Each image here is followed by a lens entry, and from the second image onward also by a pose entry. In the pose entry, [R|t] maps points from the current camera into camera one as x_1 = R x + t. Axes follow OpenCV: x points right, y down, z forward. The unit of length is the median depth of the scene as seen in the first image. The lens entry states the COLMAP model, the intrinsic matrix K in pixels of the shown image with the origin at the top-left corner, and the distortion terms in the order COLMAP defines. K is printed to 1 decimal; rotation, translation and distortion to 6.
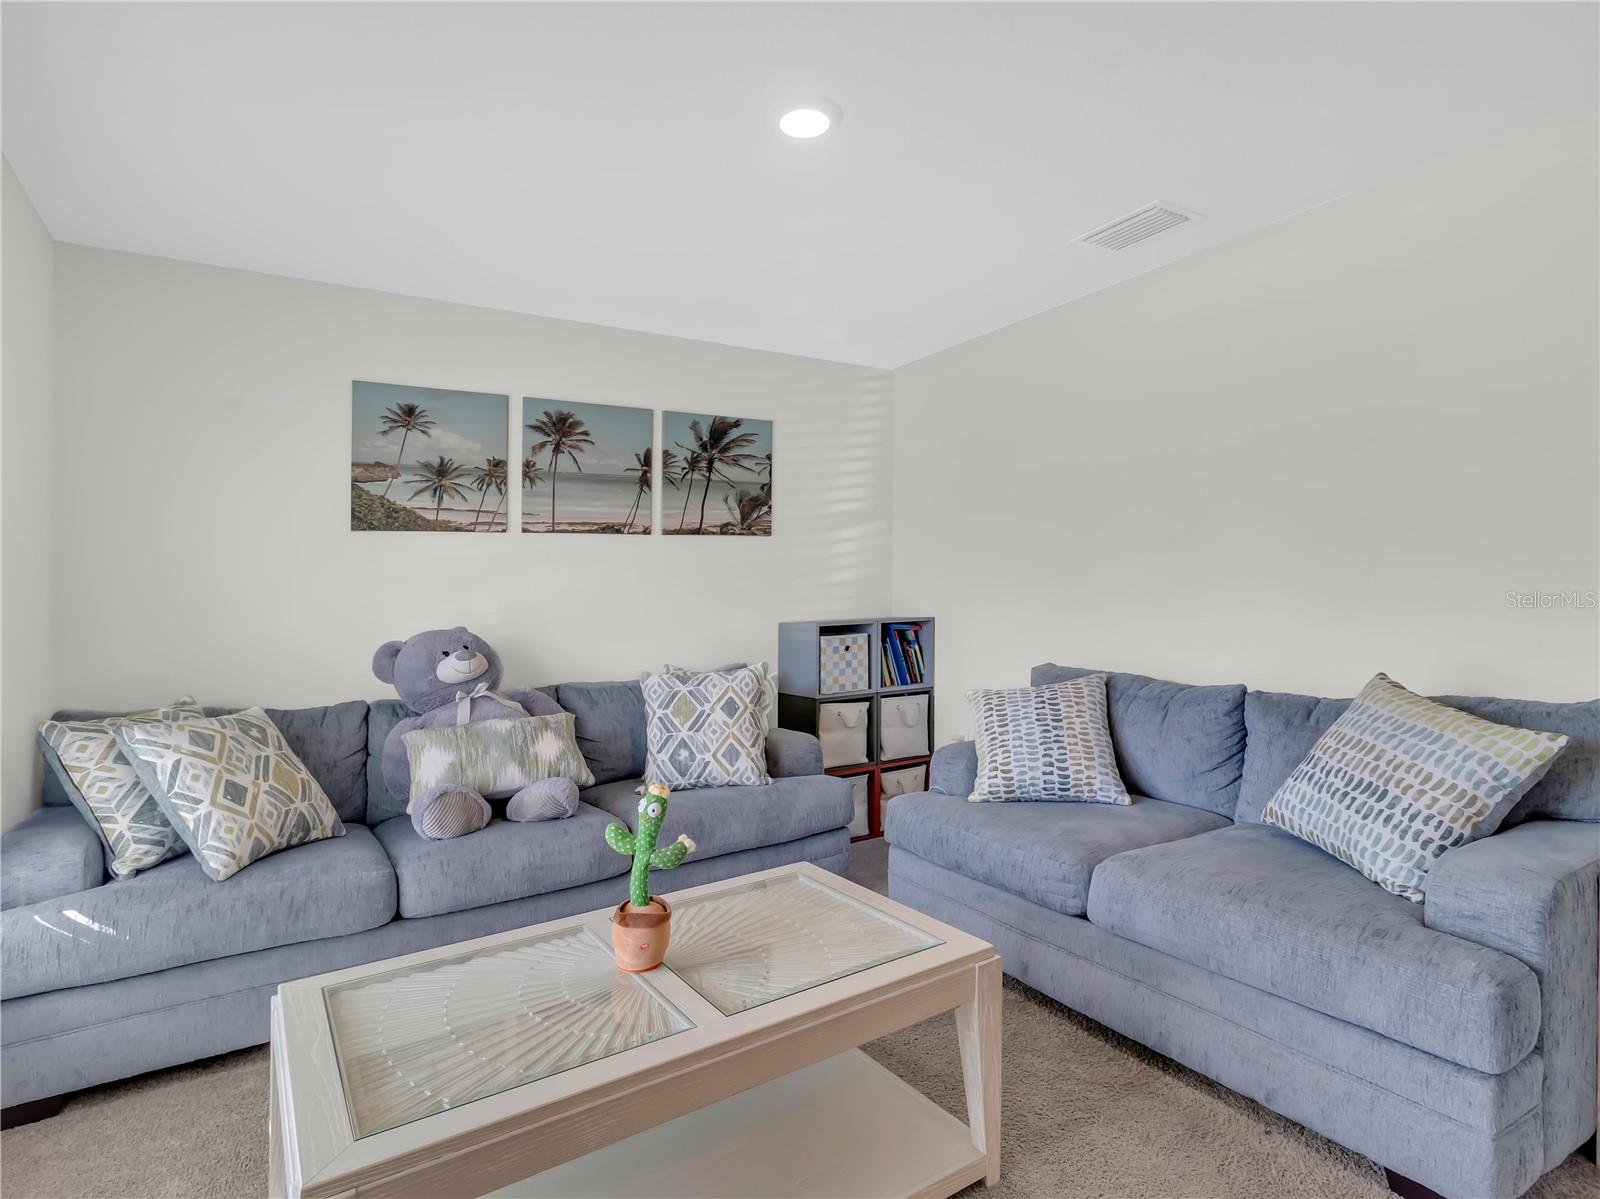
lens RADIAL K [[861.5, 0, 807.2], [0, 861.5, 610.5], [0, 0, 1]] dist [0.002268, 0.000985]
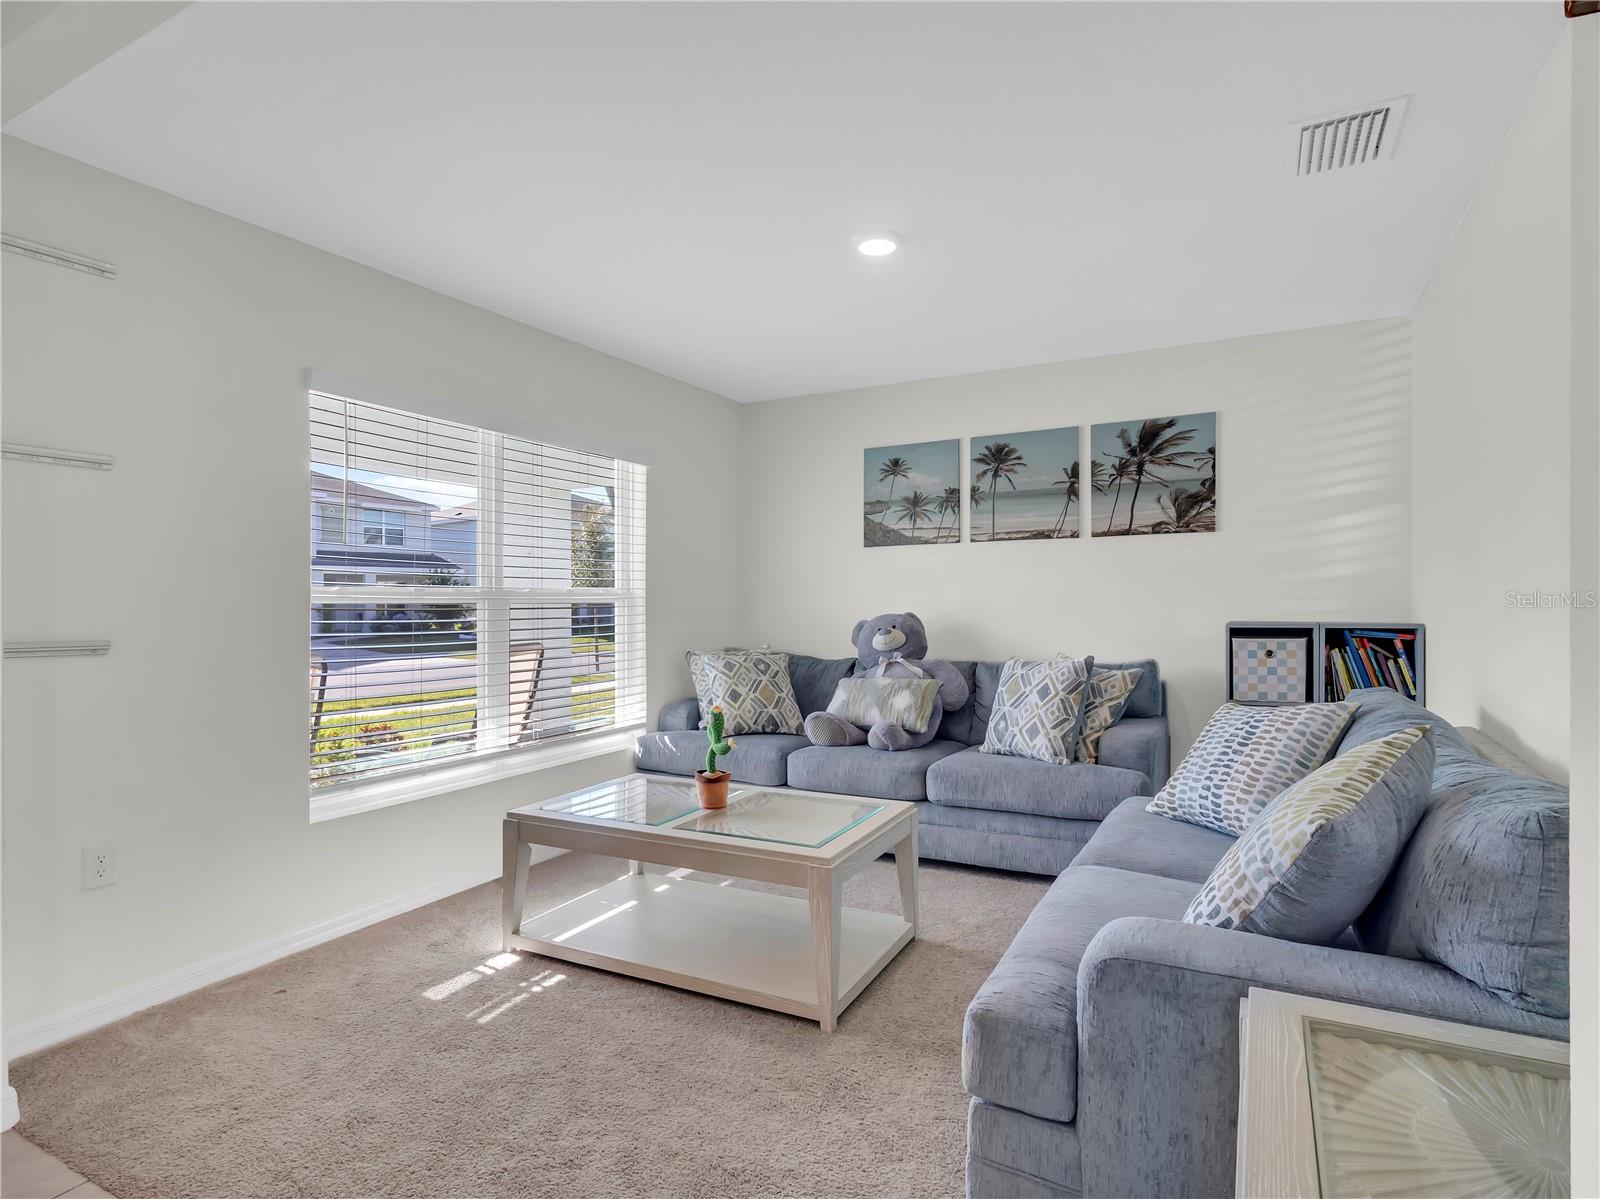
lens RADIAL K [[861.5, 0, 807.2], [0, 861.5, 610.5], [0, 0, 1]] dist [0.002268, 0.000985]
pose [[0.484915, 0.035277, -0.873849, 0.667418], [-0.020219, 0.999371, 0.029125, -0.019828], [0.874327, 0.003545, 0.485324, 0.150165]]
